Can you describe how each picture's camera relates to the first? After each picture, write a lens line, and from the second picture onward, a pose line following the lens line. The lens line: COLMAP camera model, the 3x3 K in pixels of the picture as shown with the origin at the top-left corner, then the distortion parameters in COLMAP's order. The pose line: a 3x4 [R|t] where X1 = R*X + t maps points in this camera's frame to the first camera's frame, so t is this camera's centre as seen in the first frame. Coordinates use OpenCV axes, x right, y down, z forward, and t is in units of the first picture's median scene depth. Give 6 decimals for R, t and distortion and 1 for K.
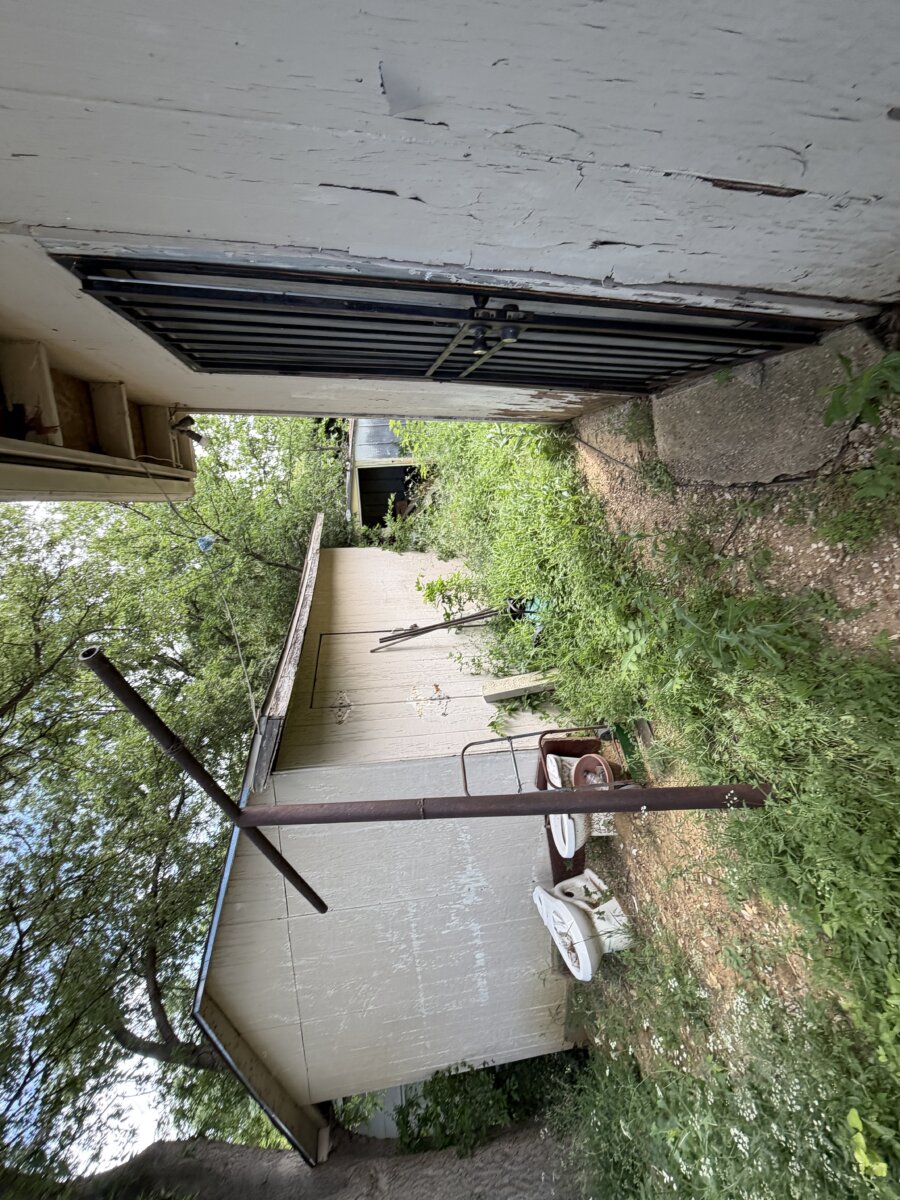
lens RADIAL K [[479.7, 0, 447.5], [0, 479.7, 602.5], [0, 0, 1]] dist [0.000426, -0.000407]
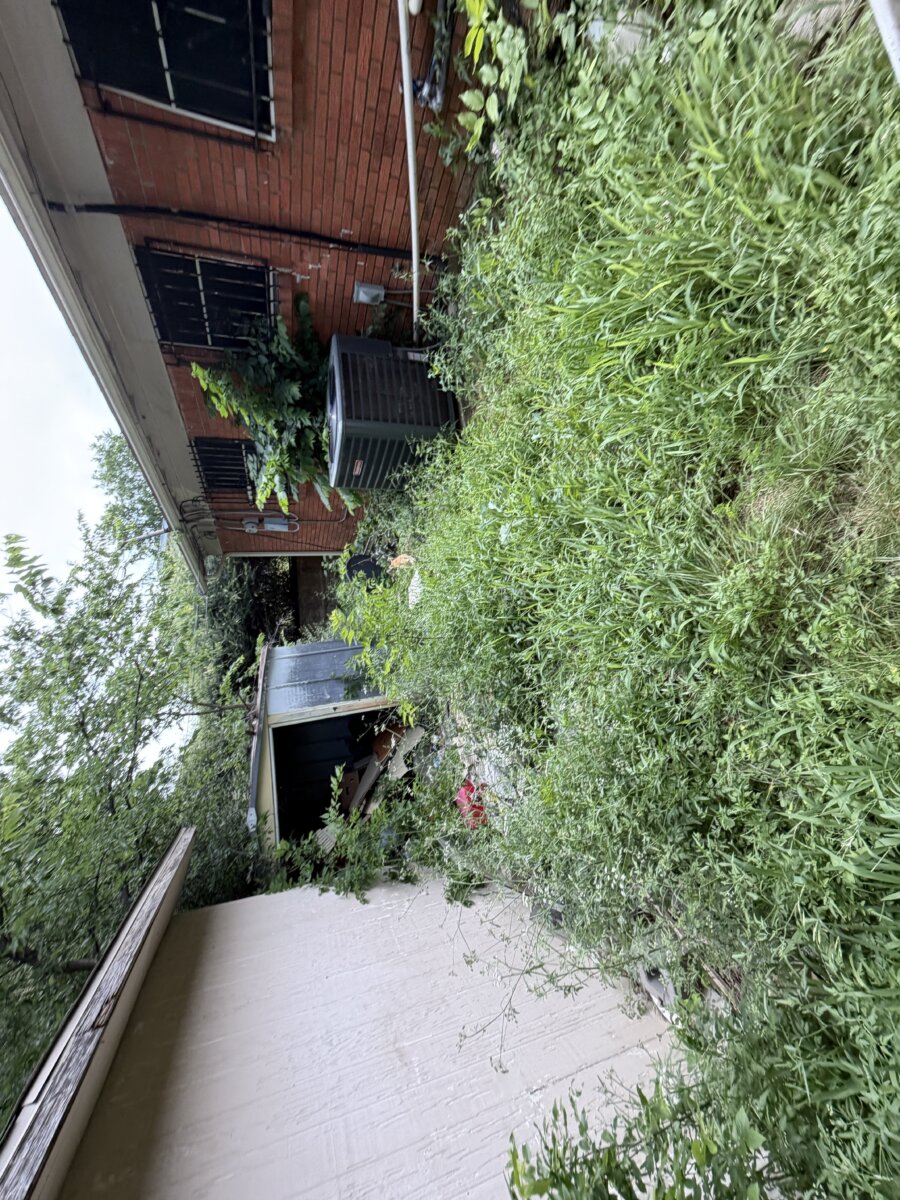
lens RADIAL K [[479.7, 0, 445.9], [0, 479.7, 604.8], [0, 0, 1]] dist [0.000426, -0.000407]
pose [[0.984018, -0.084326, 0.156838, -0.085597], [0.150301, 0.865635, -0.477584, -0.143240], [-0.095492, 0.493524, 0.864474, 0.577088]]
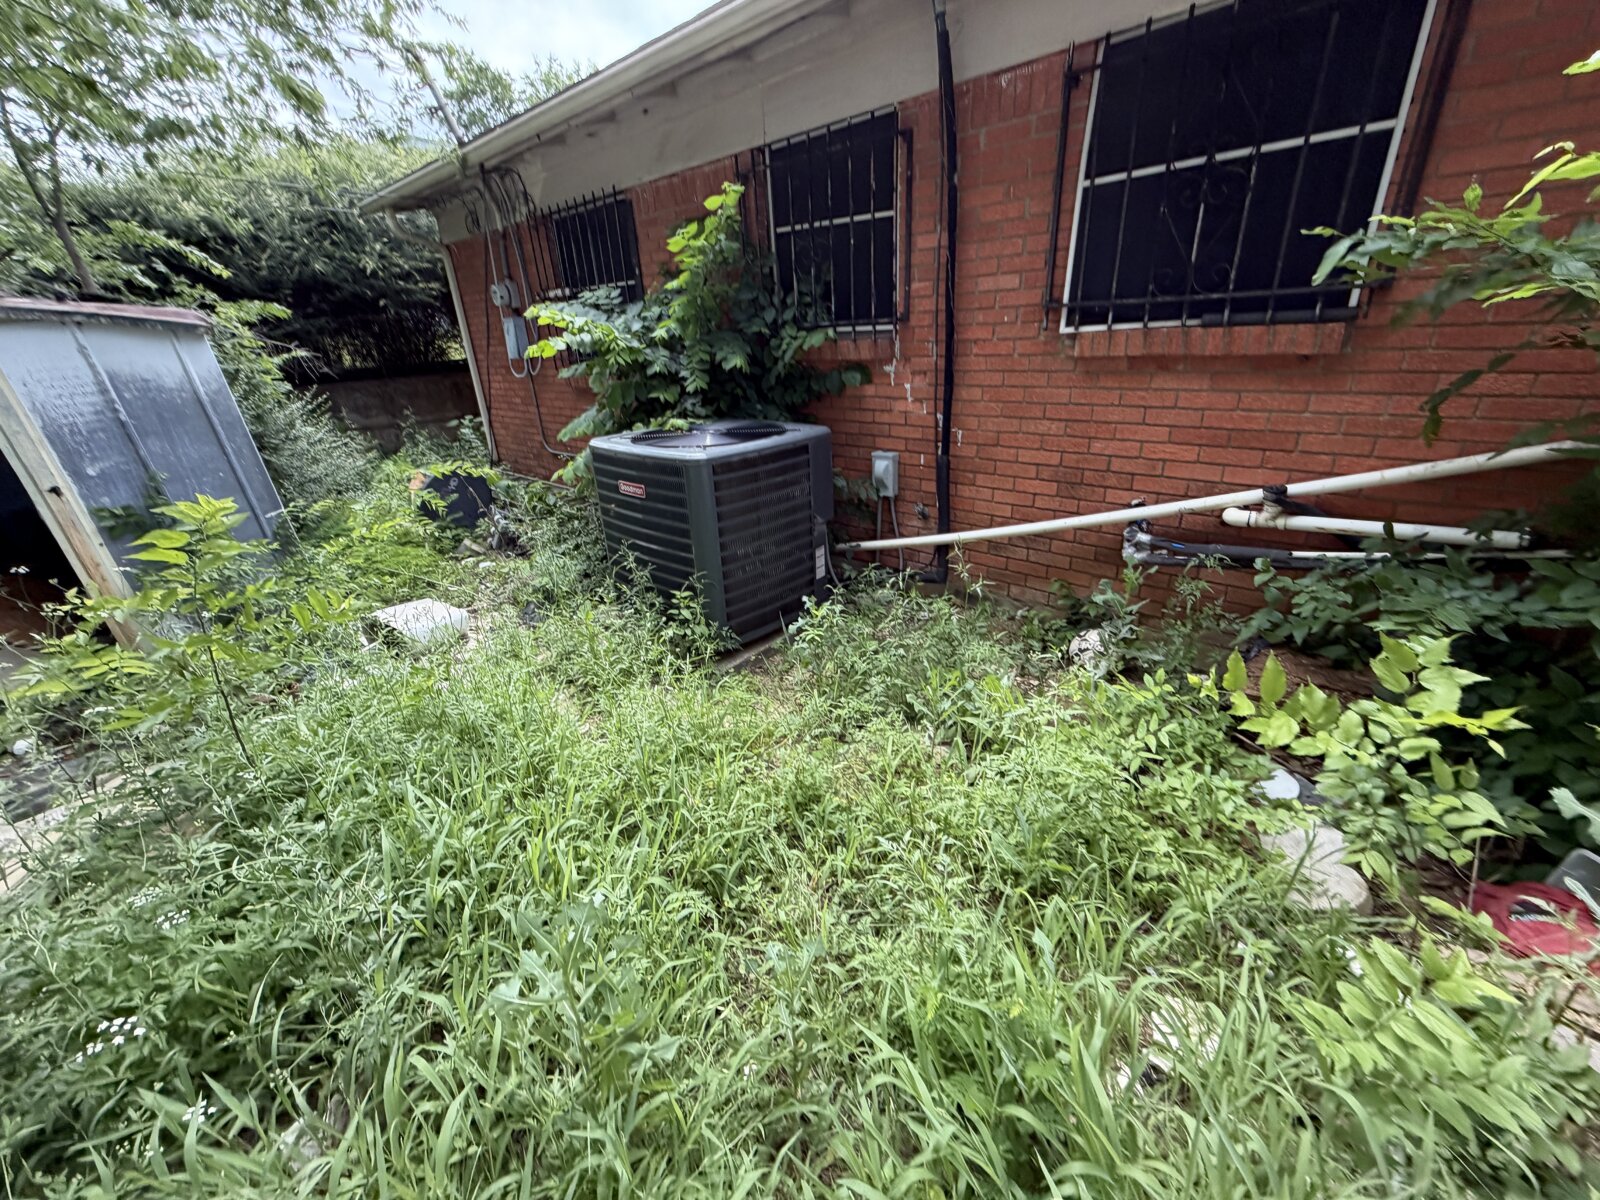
lens RADIAL K [[639.6, 0, 793.8], [0, 639.6, 603.9], [0, 0, 1]] dist [0.000426, -0.000407]
pose [[0.172540, 0.945904, 0.274764, -0.116220], [-0.513135, 0.324423, -0.794633, -0.288927], [-0.840787, -0.003885, 0.541353, 0.698755]]
